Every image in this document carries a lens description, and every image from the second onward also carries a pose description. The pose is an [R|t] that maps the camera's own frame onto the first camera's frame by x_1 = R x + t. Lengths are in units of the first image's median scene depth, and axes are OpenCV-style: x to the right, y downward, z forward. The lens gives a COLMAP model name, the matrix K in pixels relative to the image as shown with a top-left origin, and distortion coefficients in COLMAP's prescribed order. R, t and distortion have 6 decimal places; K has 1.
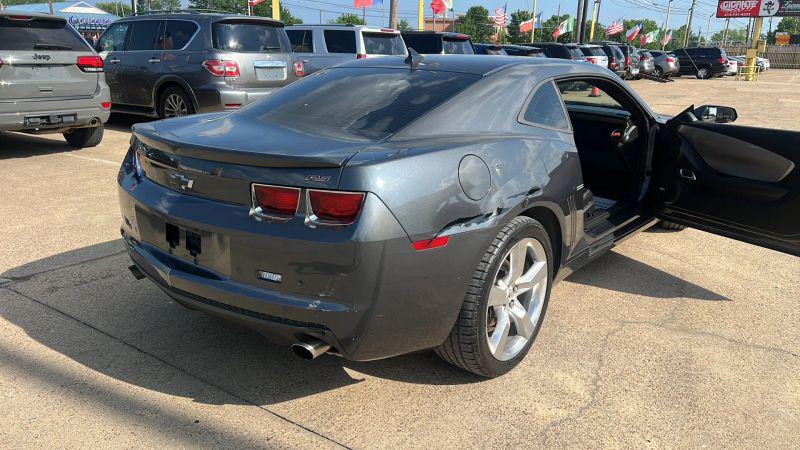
lens RADIAL K [[553.4, 0, 410.1], [0, 553.4, 235.8], [0, 0, 1]] dist [0.039032, -0.049959]
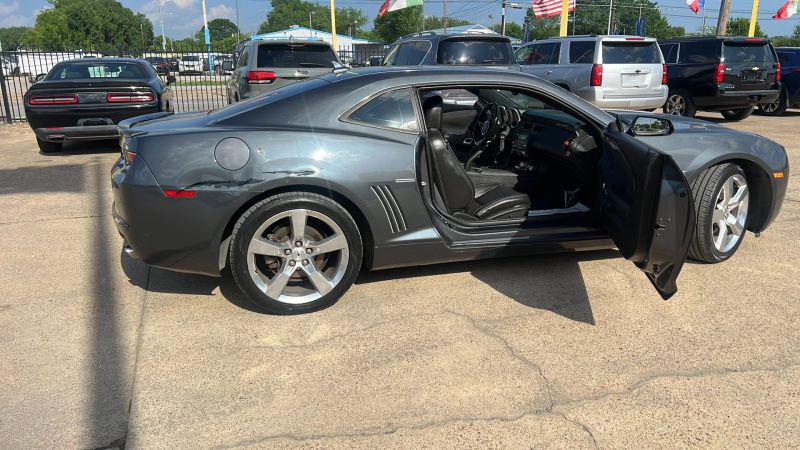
lens RADIAL K [[543.7, 0, 414.4], [0, 543.7, 225.1], [0, 0, 1]] dist [0.041563, -0.040138]
pose [[0.824849, 0.139732, -0.547813, 0.698957], [-0.157277, 0.987440, 0.015056, -0.011897], [0.543036, 0.073739, 0.836465, 0.059936]]
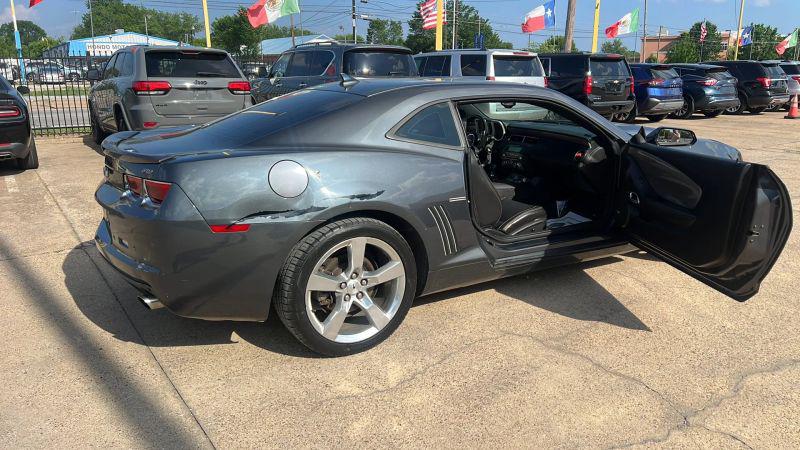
lens RADIAL K [[550.3, 0, 411.0], [0, 550.3, 224.9], [0, 0, 1]] dist [0.044059, -0.049927]
pose [[0.941372, 0.075446, -0.328827, 0.424865], [-0.092754, 0.994992, -0.037245, 0.007999], [0.324370, 0.065562, 0.943656, -0.027090]]
